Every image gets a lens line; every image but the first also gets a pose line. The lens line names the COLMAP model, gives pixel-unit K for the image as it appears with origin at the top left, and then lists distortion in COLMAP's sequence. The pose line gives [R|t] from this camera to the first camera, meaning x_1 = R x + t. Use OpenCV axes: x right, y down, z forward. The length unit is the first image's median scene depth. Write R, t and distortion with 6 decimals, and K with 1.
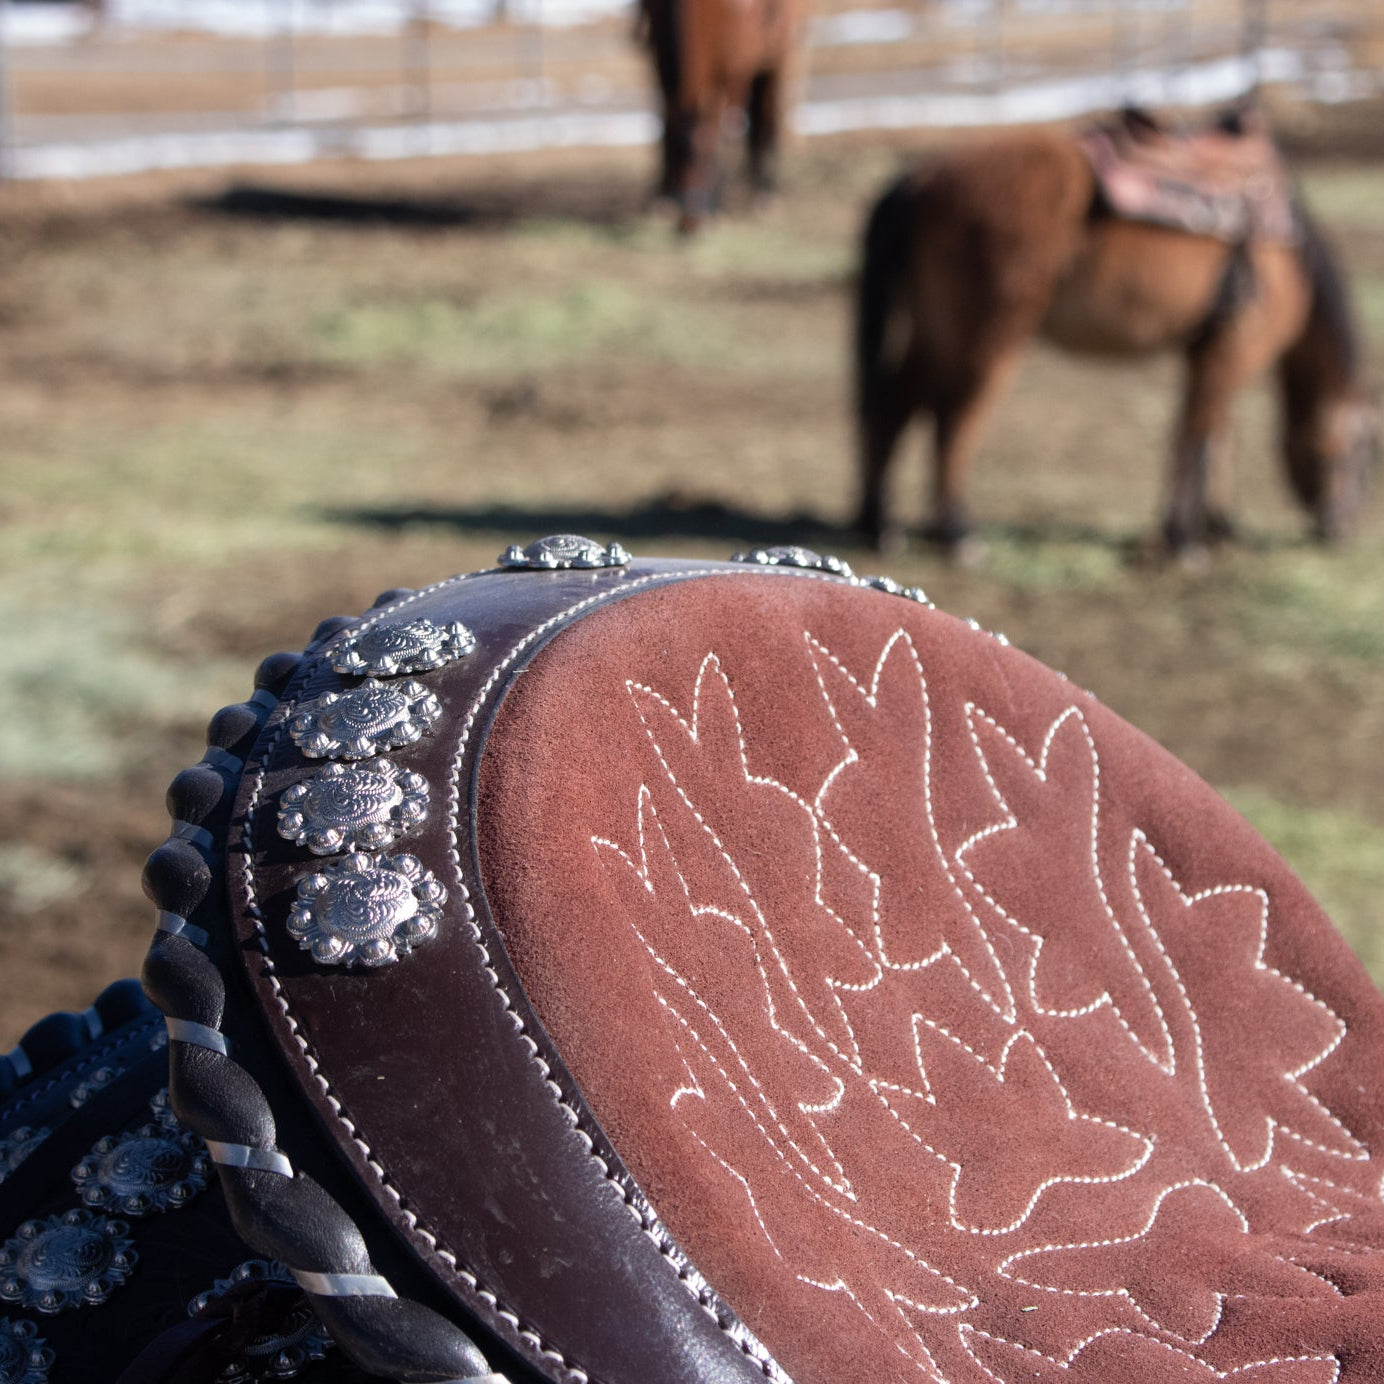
lens RADIAL K [[5362.0, 0, 690.0], [0, 5362.0, 690.5], [0, 0, 1]] dist [-0.122120, 0.000000]
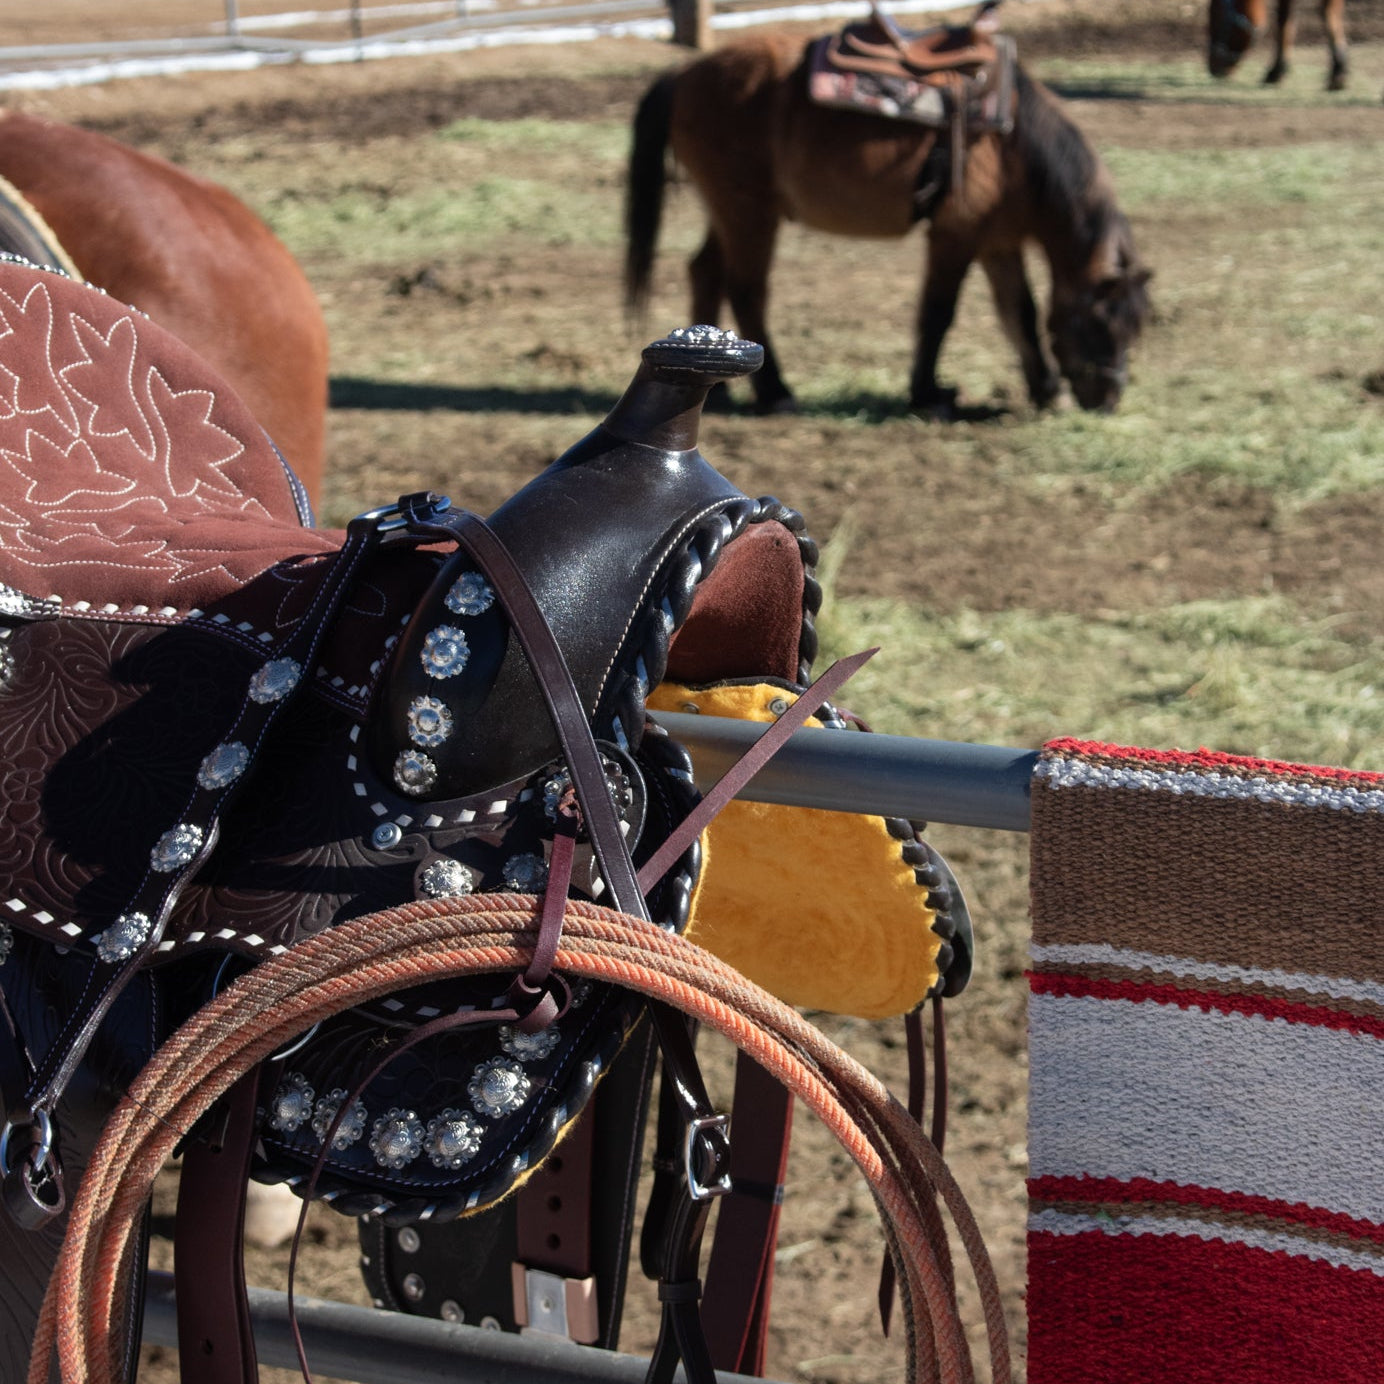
lens RADIAL K [[5362.0, 0, 685.1], [0, 5362.0, 685.4], [0, 0, 1]] dist [-0.122120, 0.000000]
pose [[0.999555, -0.027444, -0.011712, 0.357516], [0.027647, 0.999465, 0.017501, 0.137722], [0.011226, -0.017817, 0.999778, -1.441798]]
